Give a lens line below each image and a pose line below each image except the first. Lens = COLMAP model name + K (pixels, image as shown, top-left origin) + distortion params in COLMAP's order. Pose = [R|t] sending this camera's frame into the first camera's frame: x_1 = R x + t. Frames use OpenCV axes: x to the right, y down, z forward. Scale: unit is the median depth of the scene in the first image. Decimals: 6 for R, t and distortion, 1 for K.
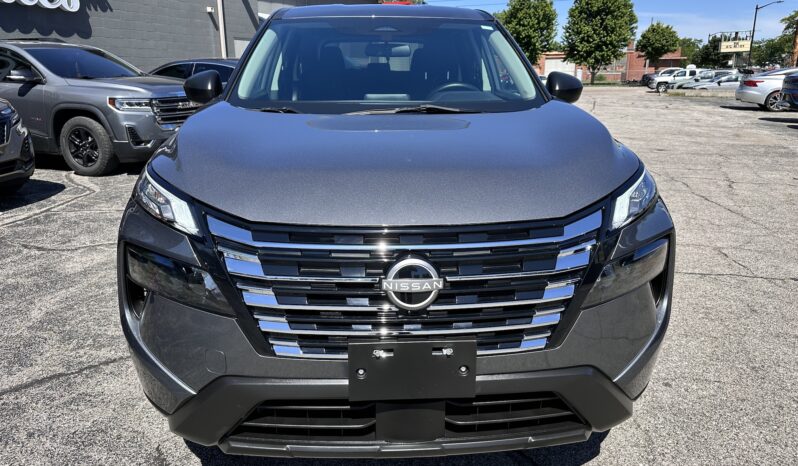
lens RADIAL K [[555.8, 0, 399.0], [0, 555.8, 233.0], [0, 0, 1]] dist [-0.005282, -0.002229]
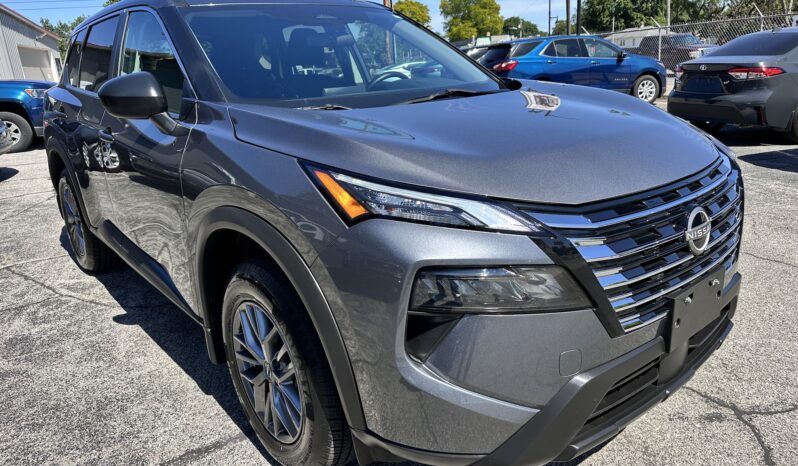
lens RADIAL K [[555.8, 0, 399.0], [0, 555.8, 233.0], [0, 0, 1]] dist [-0.005282, -0.002229]
pose [[0.817661, -0.211490, 0.535447, -0.671843], [0.216387, 0.974781, 0.054581, -0.058095], [-0.533486, 0.071235, 0.842804, 0.253110]]
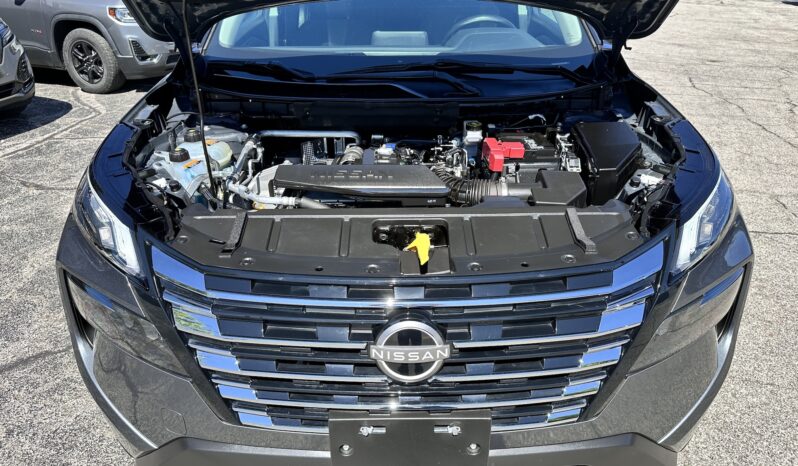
lens RADIAL K [[555.8, 0, 399.0], [0, 555.8, 233.0], [0, 0, 1]] dist [-0.005282, -0.002229]
pose [[0.998774, 0.015787, -0.046910, 0.027723], [-0.007315, 0.984442, 0.175558, -0.132807], [0.048952, -0.174999, 0.983351, 0.171447]]
